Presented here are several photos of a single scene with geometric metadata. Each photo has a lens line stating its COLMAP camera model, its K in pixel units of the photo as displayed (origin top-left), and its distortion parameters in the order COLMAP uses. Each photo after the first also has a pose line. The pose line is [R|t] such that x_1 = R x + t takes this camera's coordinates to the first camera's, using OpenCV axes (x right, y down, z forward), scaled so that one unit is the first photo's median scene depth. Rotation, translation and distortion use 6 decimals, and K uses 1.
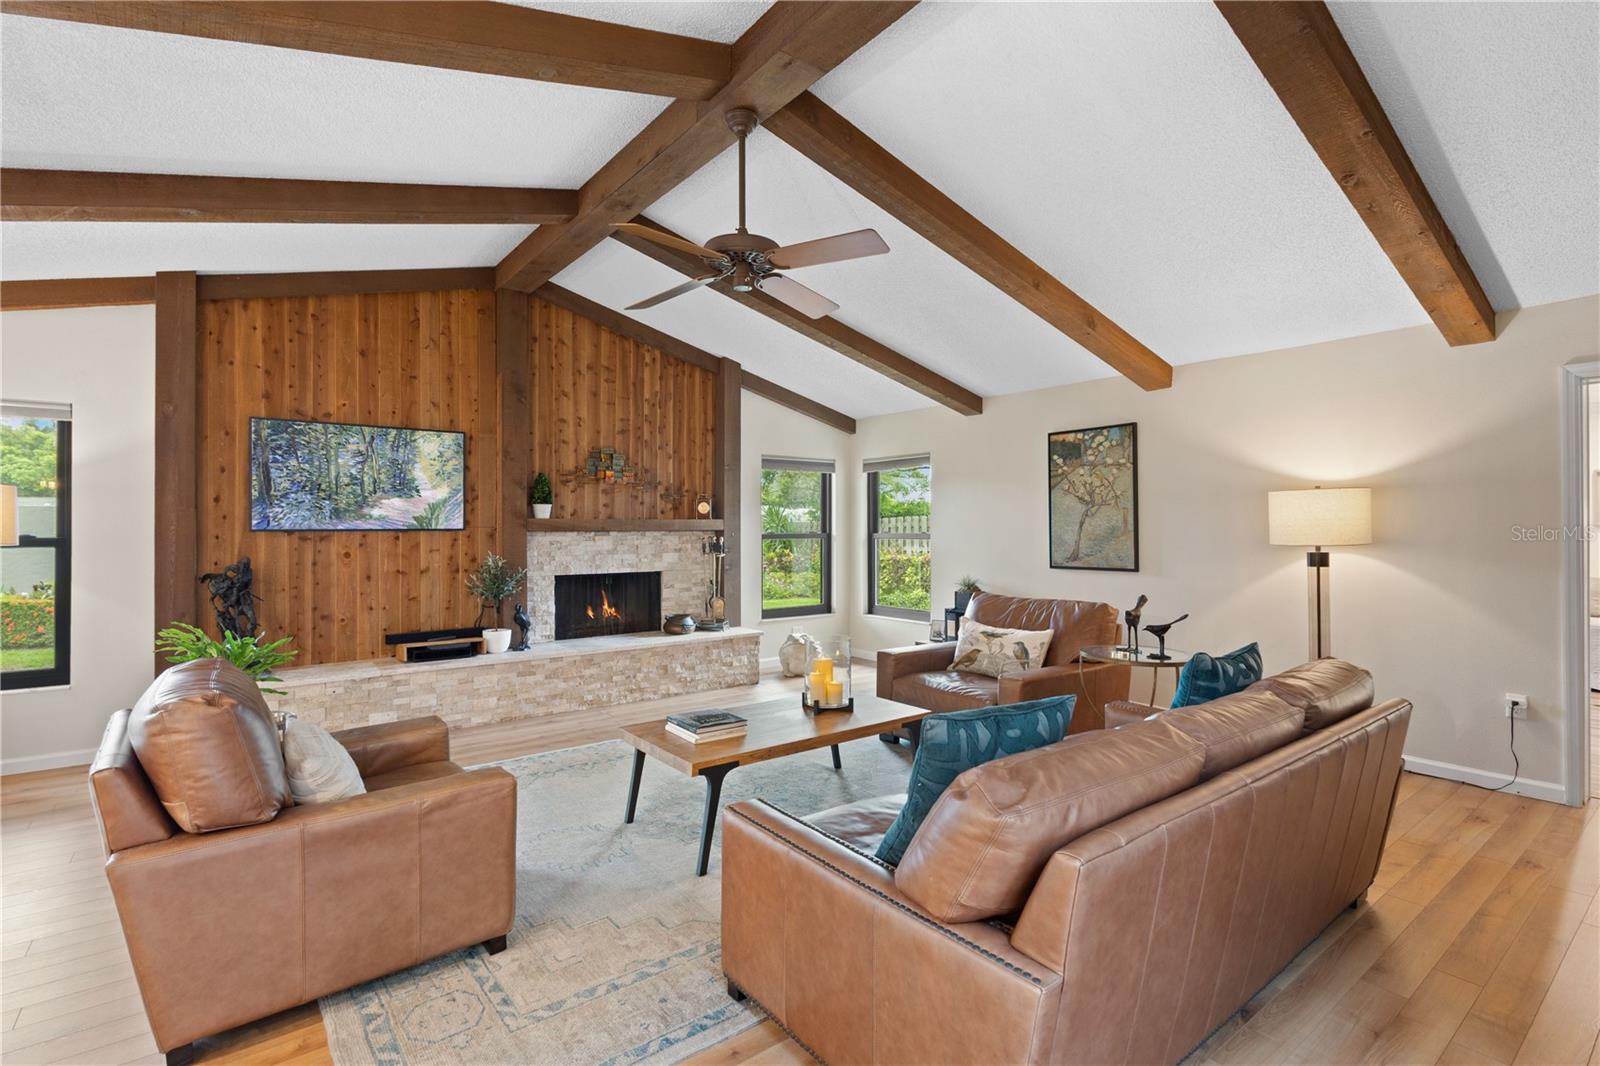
lens RADIAL K [[745.4, 0, 802.1], [0, 745.4, 526.6], [0, 0, 1]] dist [0.008515, -0.000850]
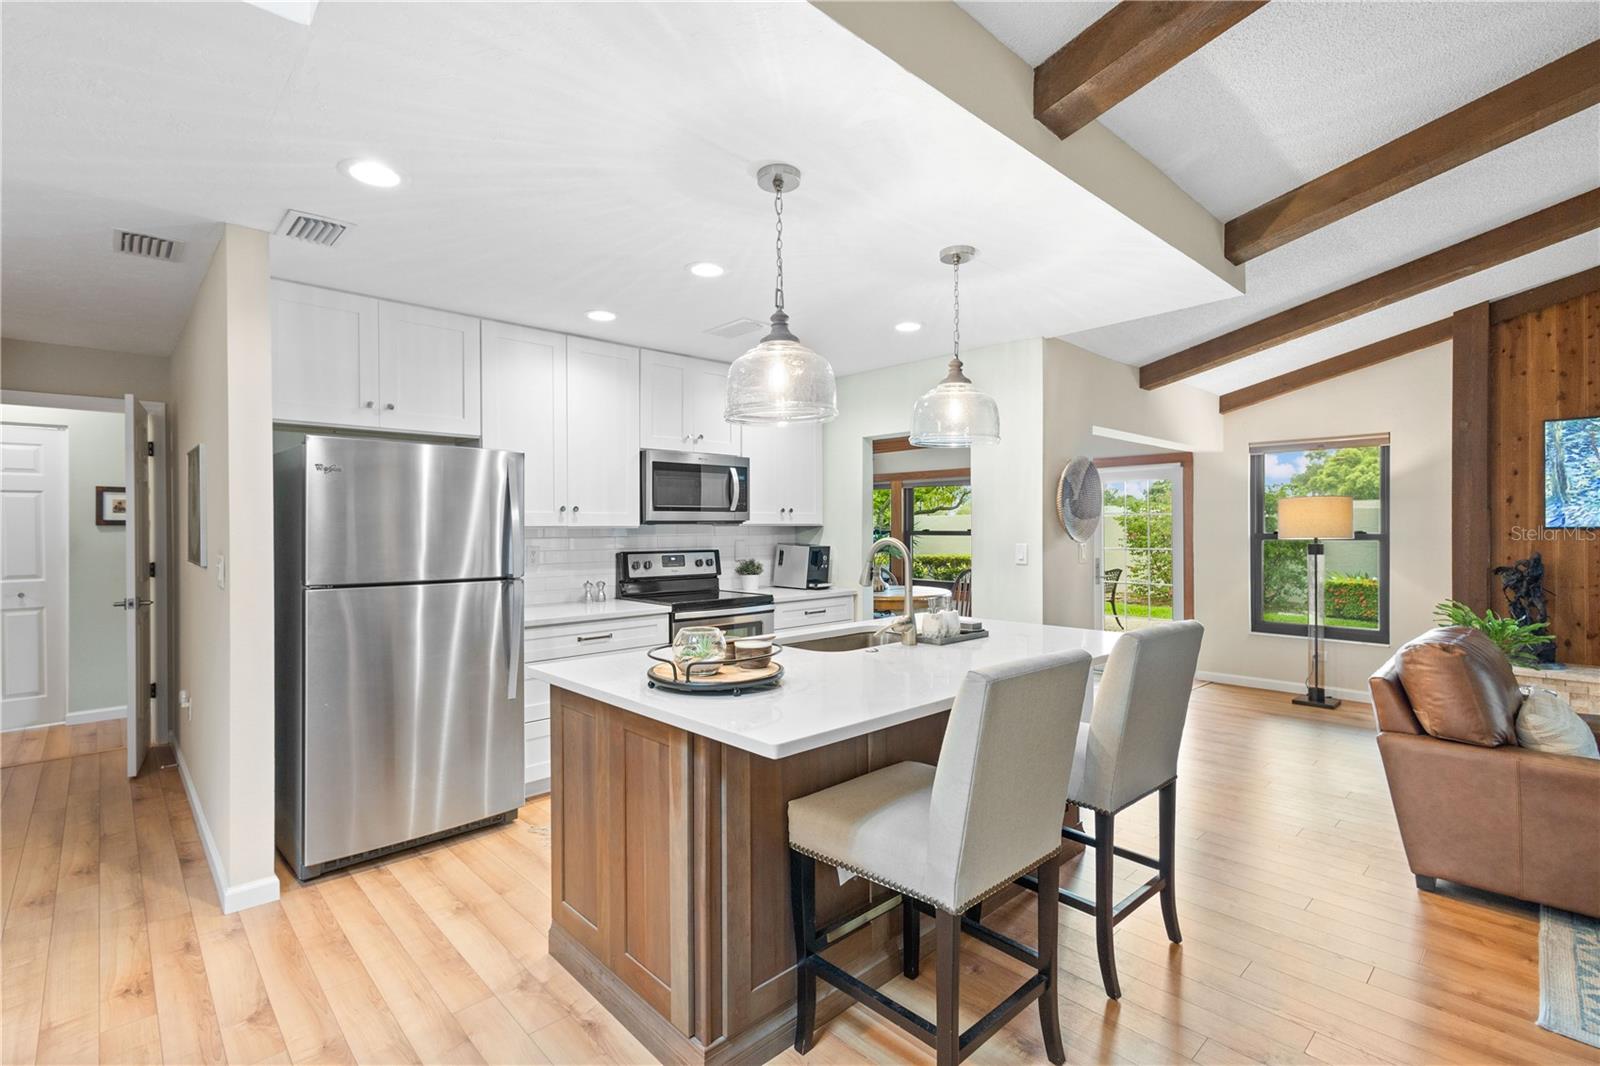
lens RADIAL K [[739.4, 0, 800.2], [0, 739.4, 529.8], [0, 0, 1]] dist [0.008481, -0.001623]
pose [[0.099725, 0.002778, -0.995011, 0.192698], [0.005355, 0.999980, 0.003328, -0.001335], [0.995001, -0.005661, 0.099708, -0.140154]]
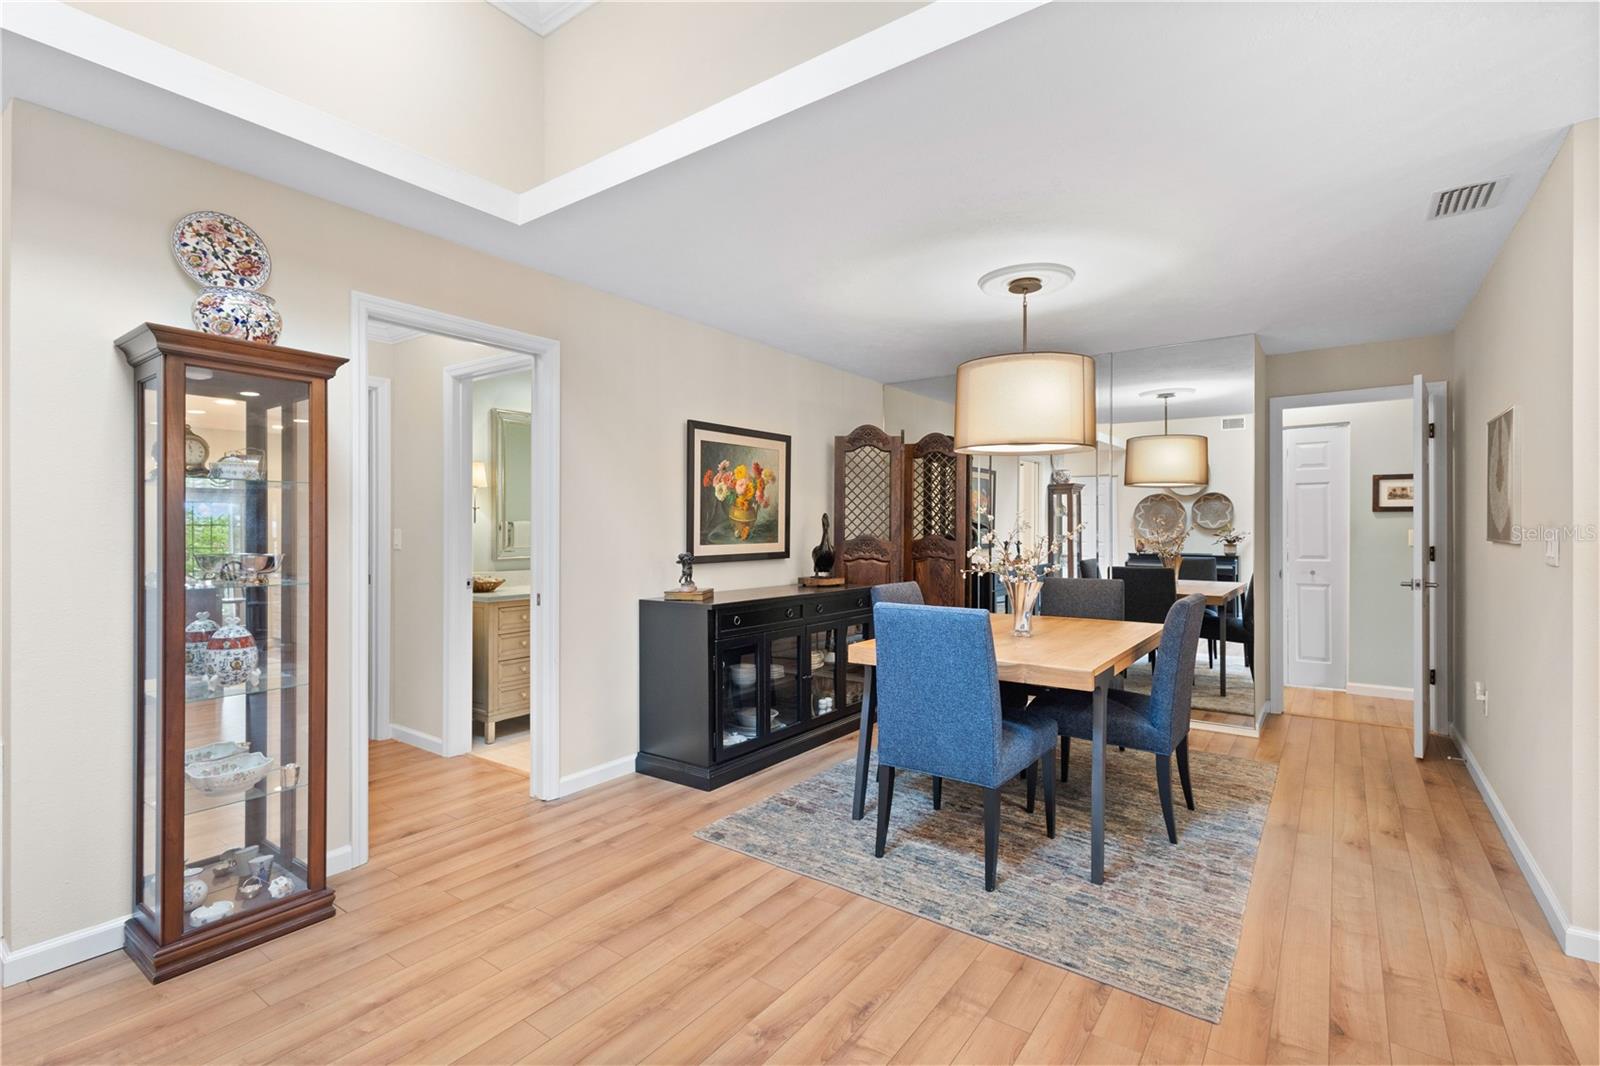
lens RADIAL K [[734.5, 0, 800.0], [0, 734.5, 533.0], [0, 0, 1]] dist [0.009567, -0.000301]
pose [[-0.960389, 0.001265, -0.278660, 0.184493], [0.000661, 0.999997, 0.002263, 0.020057], [0.278662, 0.001989, -0.960387, -0.200673]]
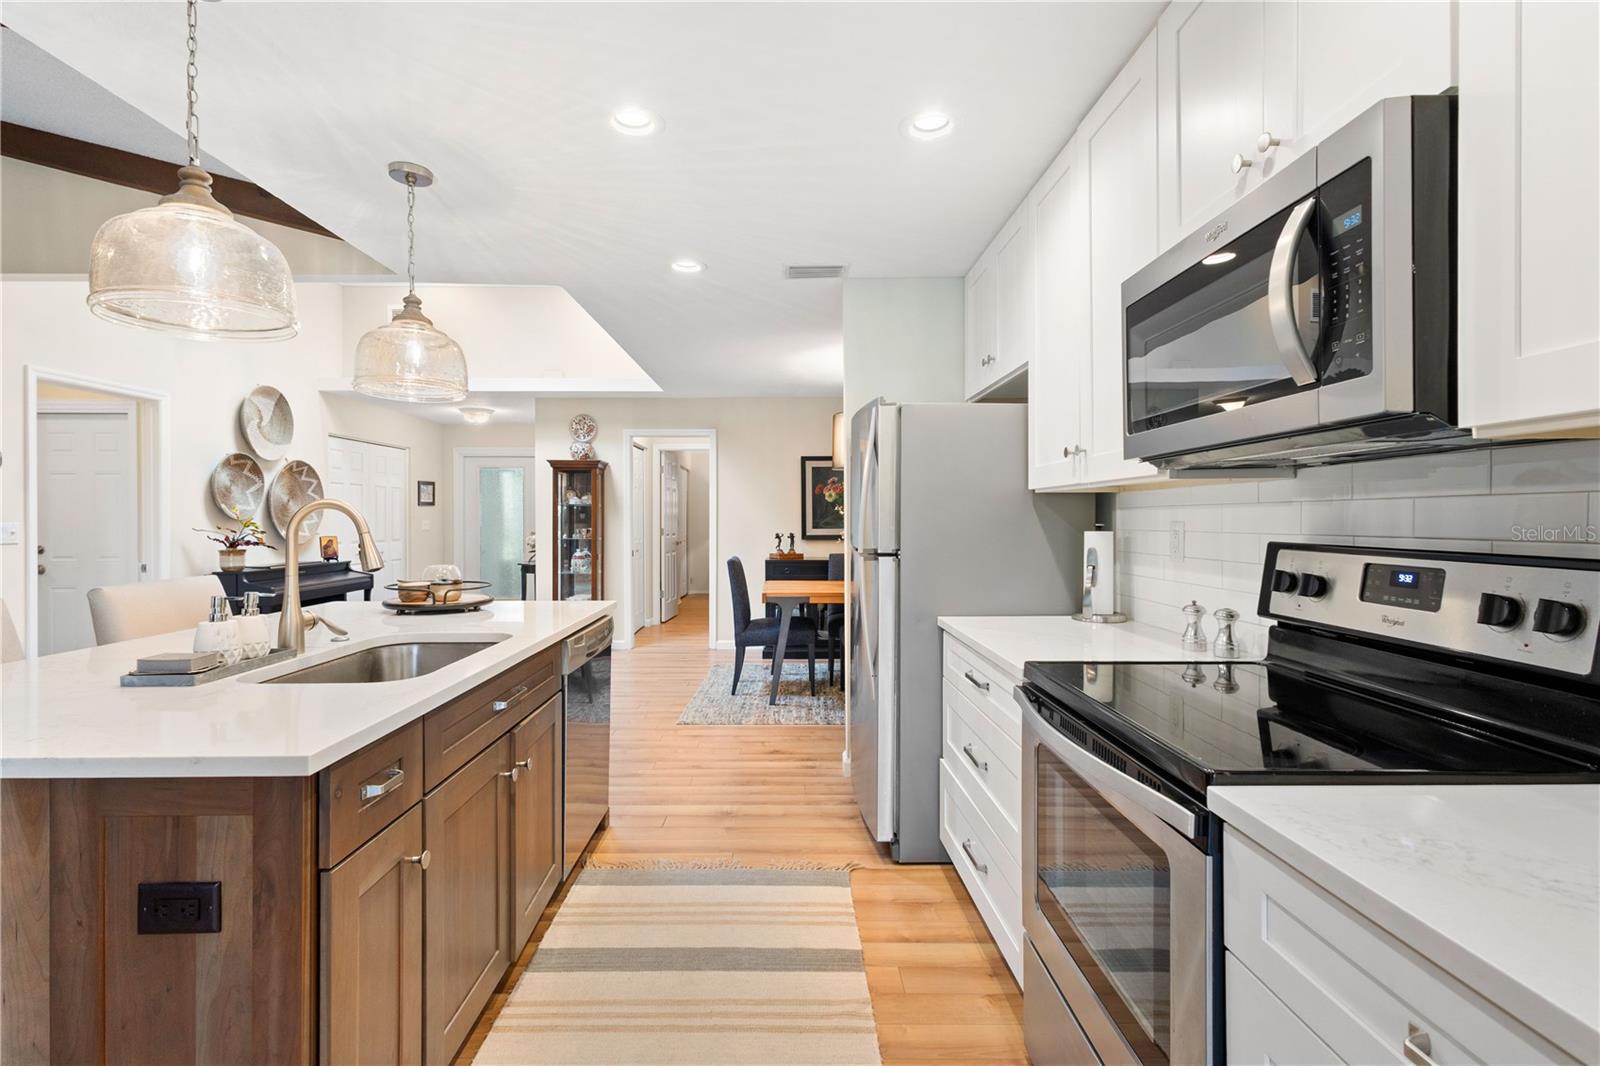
lens RADIAL K [[745.6, 0, 785.0], [0, 745.6, 520.6], [0, 0, 1]] dist [0.008542, -0.000489]
pose [[-0.794472, -0.000291, 0.607301, -0.792001], [0.000558, 0.999999, 0.001210, 0.017952], [-0.607301, 0.001301, -0.794471, 0.149749]]
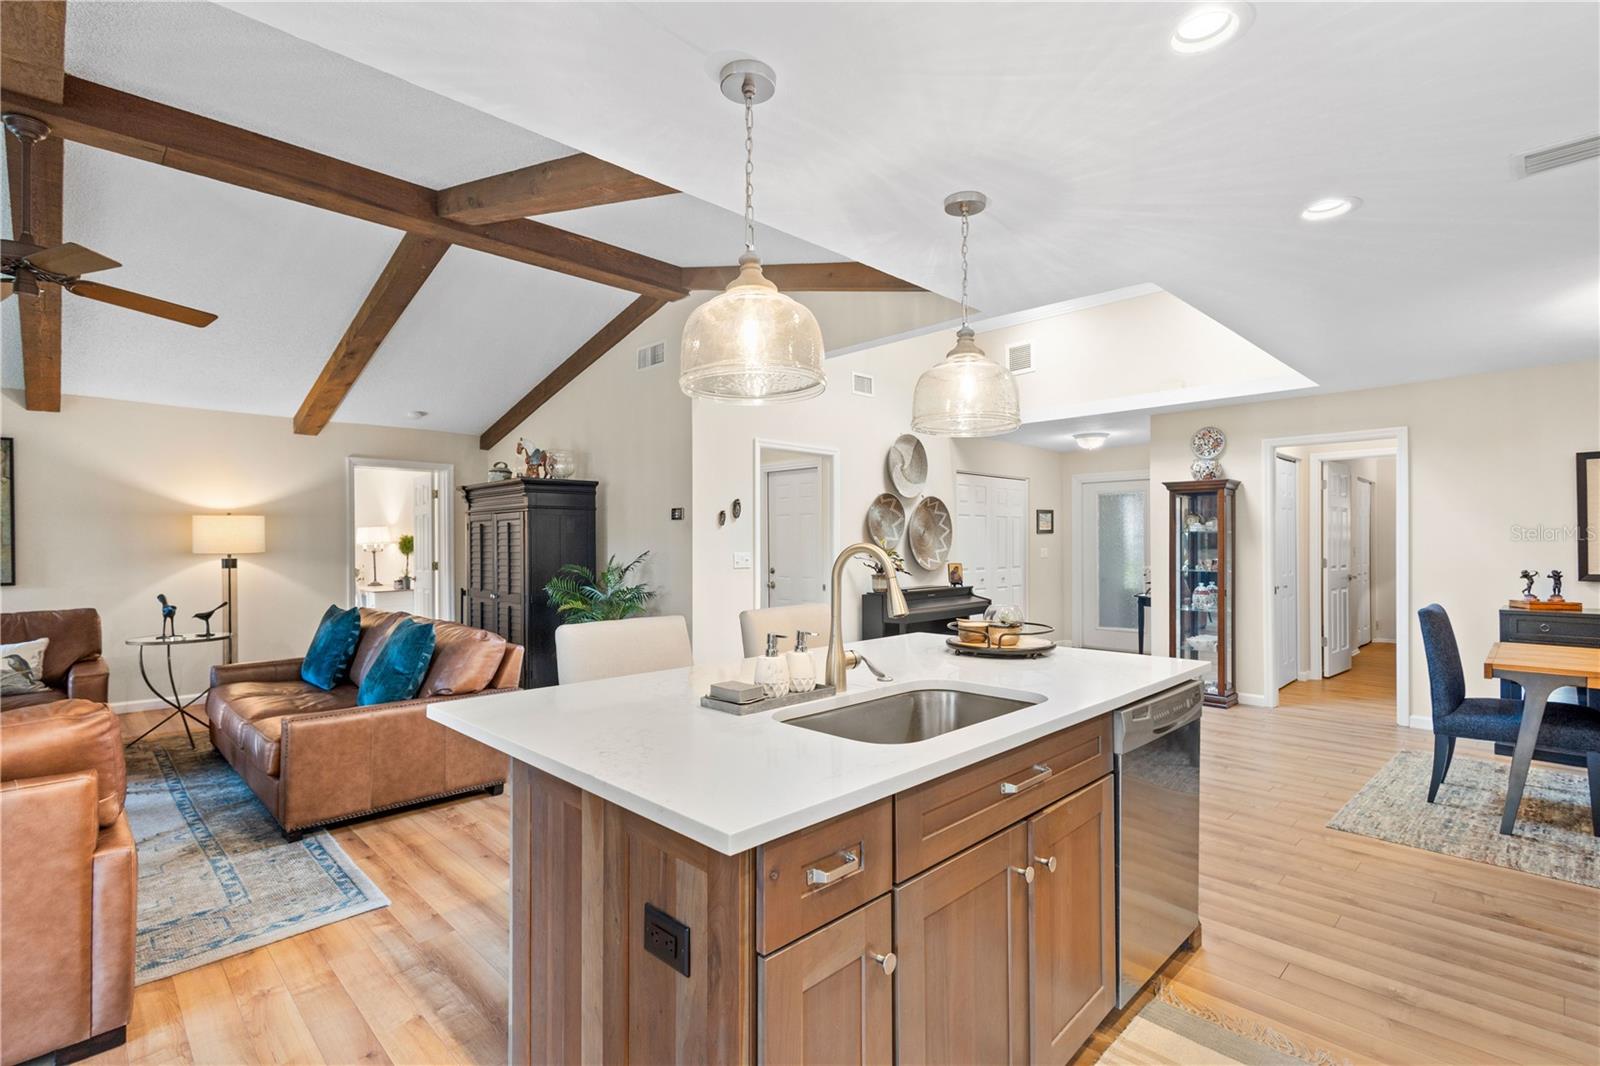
lens RADIAL K [[740.4, 0, 801.4], [0, 740.4, 540.8], [0, 0, 1]] dist [0.015107, -0.004803]
pose [[-0.122872, 0.004267, 0.992413, -0.752925], [0.002540, 0.999989, -0.003985, 0.007229], [-0.992419, 0.002031, -0.122882, 0.065300]]
